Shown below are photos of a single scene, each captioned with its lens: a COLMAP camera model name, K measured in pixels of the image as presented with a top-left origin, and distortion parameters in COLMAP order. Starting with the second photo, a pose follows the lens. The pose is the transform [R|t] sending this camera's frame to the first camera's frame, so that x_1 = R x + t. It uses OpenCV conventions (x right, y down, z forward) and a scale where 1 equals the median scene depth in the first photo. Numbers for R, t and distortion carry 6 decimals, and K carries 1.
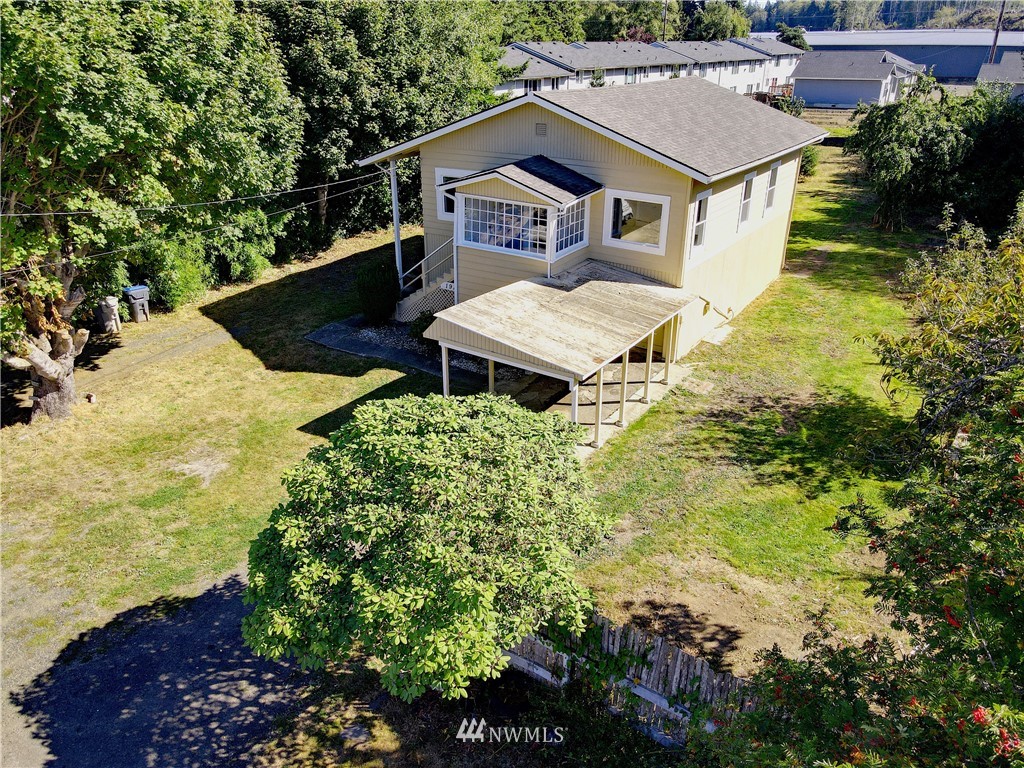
lens RADIAL K [[753.7, 0, 516.4], [0, 753.7, 379.4], [0, 0, 1]] dist [0.008723, -0.001980]
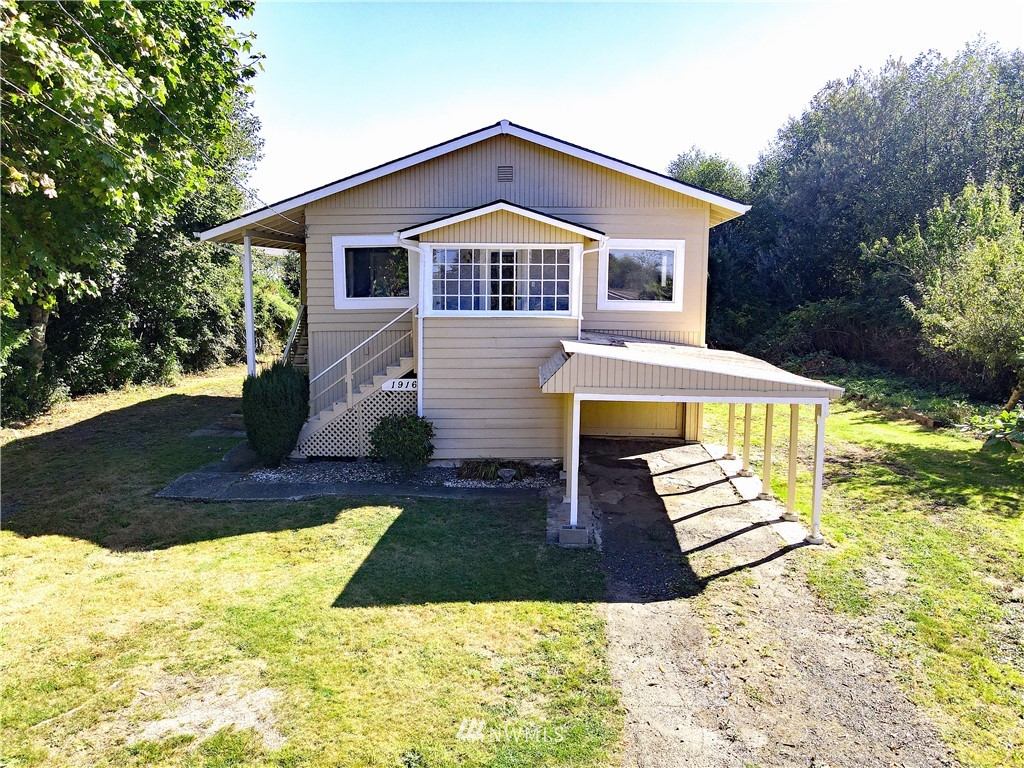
lens RADIAL K [[753.7, 0, 510.3], [0, 753.7, 386.8], [0, 0, 1]] dist [0.008723, -0.001980]
pose [[0.843282, -0.059867, 0.534127, -0.438163], [0.218146, 0.946365, -0.238338, 0.073264], [-0.491210, 0.317504, 0.811113, 0.482107]]
